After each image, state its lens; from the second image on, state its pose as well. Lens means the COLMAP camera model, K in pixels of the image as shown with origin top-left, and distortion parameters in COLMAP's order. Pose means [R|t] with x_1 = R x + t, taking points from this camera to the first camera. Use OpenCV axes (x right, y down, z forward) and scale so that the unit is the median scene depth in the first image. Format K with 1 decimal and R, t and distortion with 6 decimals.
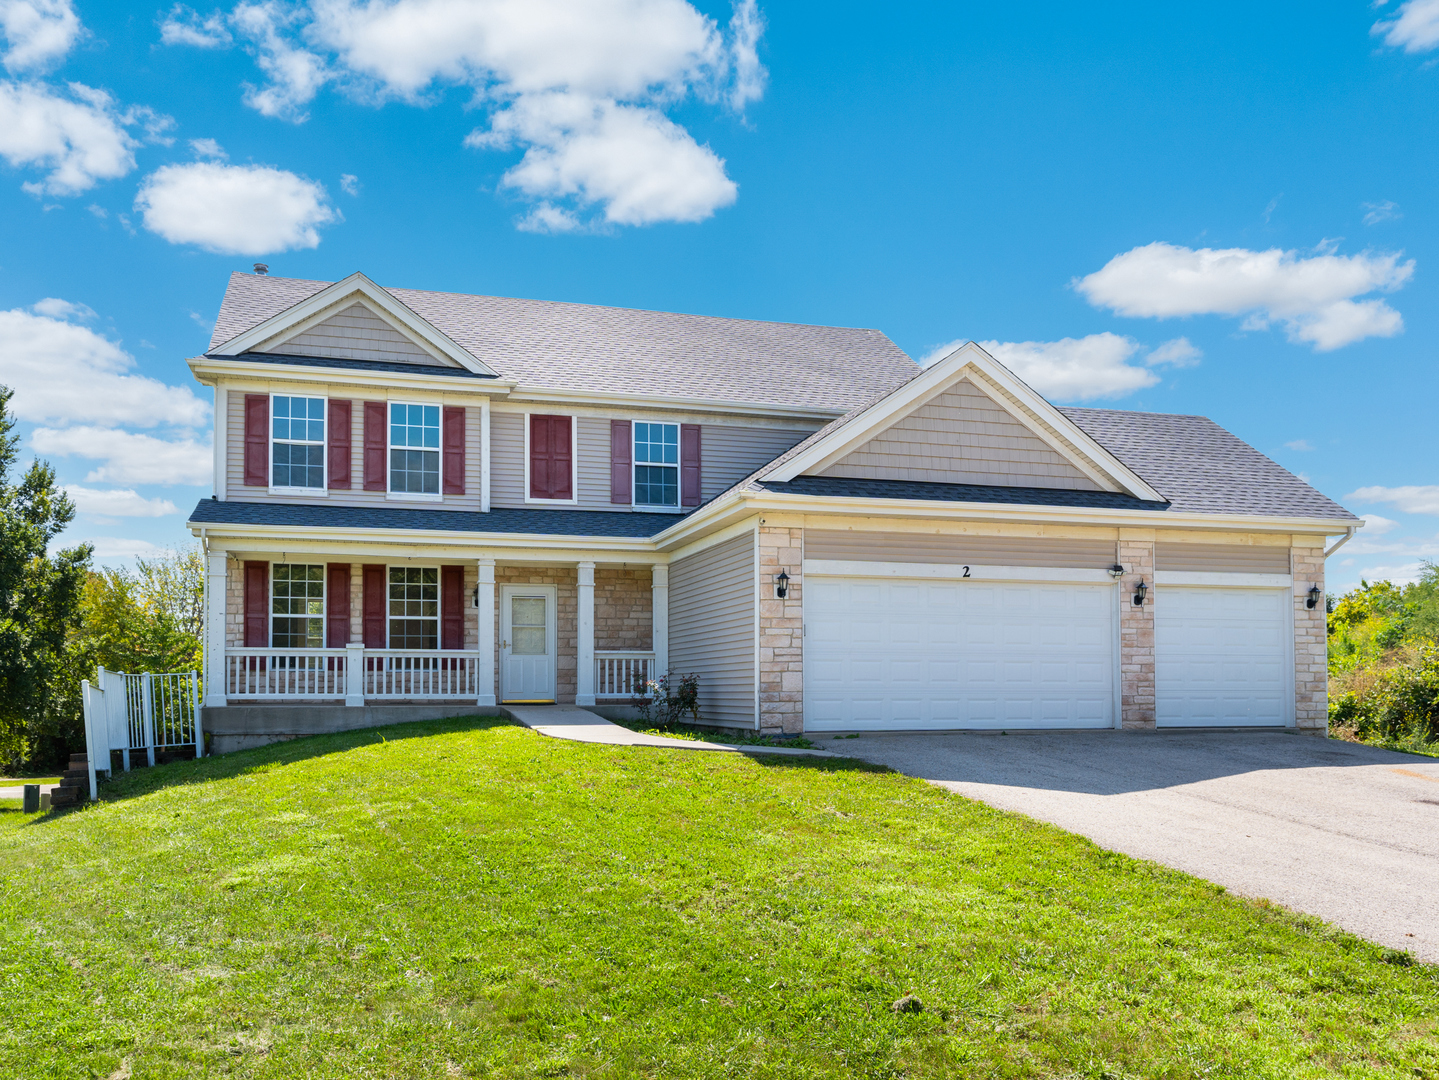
lens RADIAL K [[1083.1, 0, 719.5], [0, 1083.1, 540.0], [0, 0, 1]] dist [-0.000343, 0.000487]
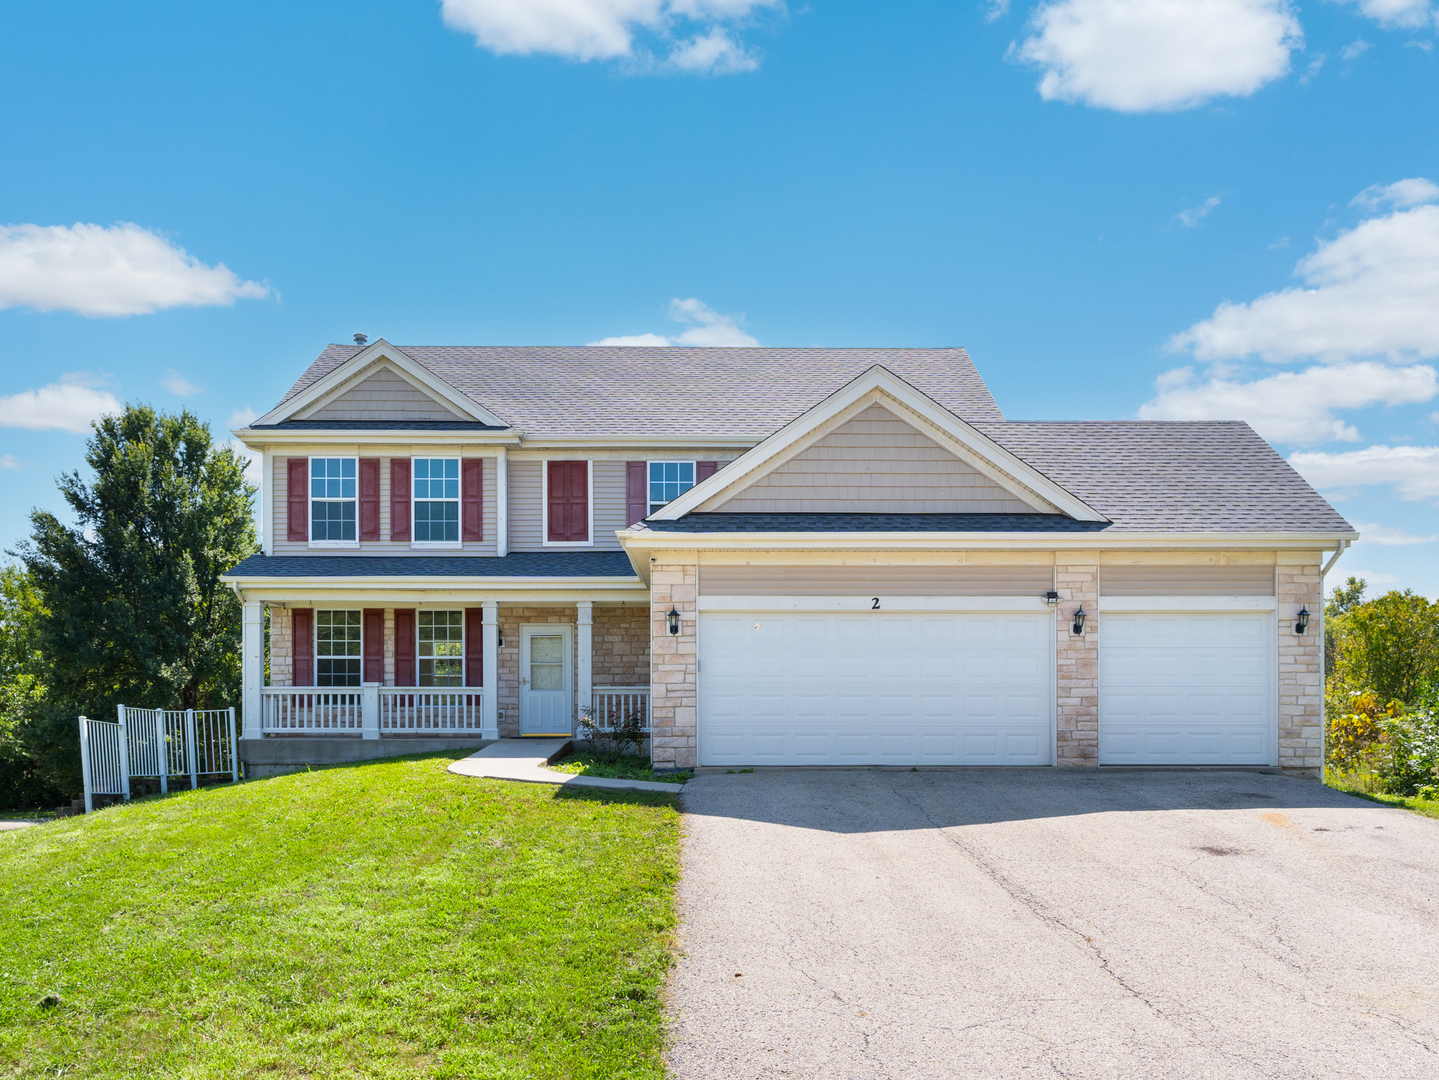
lens RADIAL K [[1097.6, 0, 719.4], [0, 1097.6, 595.5], [0, 0, 1]] dist [-0.002628, -0.000566]
pose [[0.970913, -0.027838, -0.237809, 0.256555], [0.033000, 0.999298, 0.017752, 0.000096], [0.237147, -0.025084, 0.971150, 0.009383]]
